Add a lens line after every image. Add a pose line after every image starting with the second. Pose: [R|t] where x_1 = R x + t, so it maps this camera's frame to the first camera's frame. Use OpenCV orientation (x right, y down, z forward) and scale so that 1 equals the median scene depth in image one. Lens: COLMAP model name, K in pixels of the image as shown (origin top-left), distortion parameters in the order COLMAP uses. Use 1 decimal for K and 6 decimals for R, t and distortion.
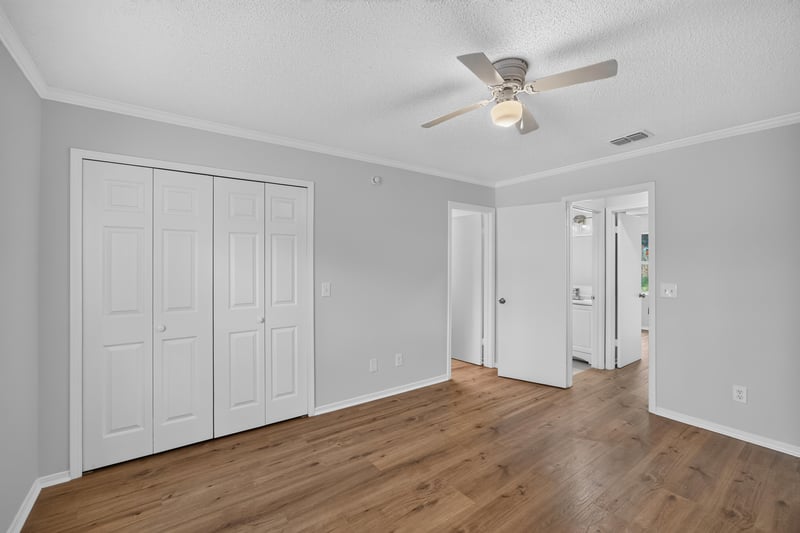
lens RADIAL K [[345.6, 0, 400.0], [0, 345.6, 266.5], [0, 0, 1]] dist [-0.010206, 0.000660]
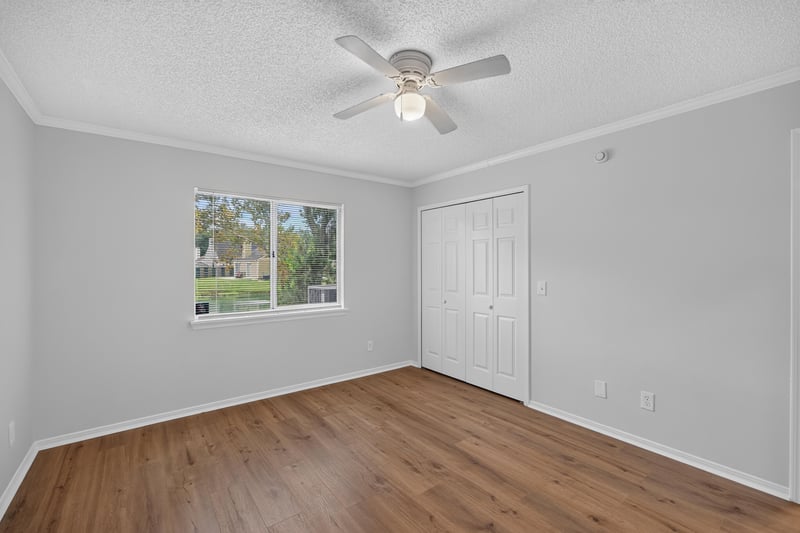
lens RADIAL K [[345.6, 0, 400.0], [0, 345.6, 266.5], [0, 0, 1]] dist [-0.010206, 0.000660]
pose [[0.022550, 0.003987, -0.999738, 0.927170], [0.000906, 0.999992, 0.004008, 0.001170], [0.999745, -0.000996, 0.022546, 0.688764]]
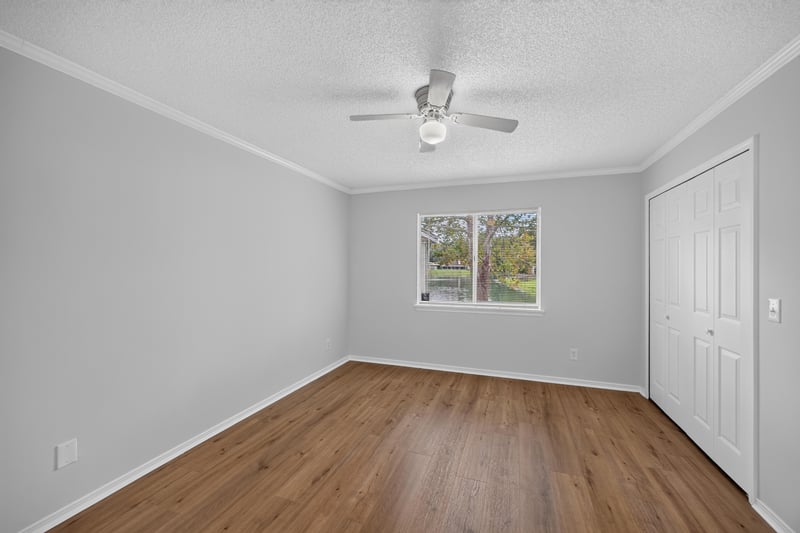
lens RADIAL K [[322.7, 0, 400.0], [0, 322.7, 266.5], [0, 0, 1]] dist [0.001974, 0.000655]
pose [[-0.828387, -0.000481, -0.560155, 0.724829], [-0.002446, 0.999993, 0.002759, -0.005730], [0.560150, 0.003656, -0.828383, 1.325848]]
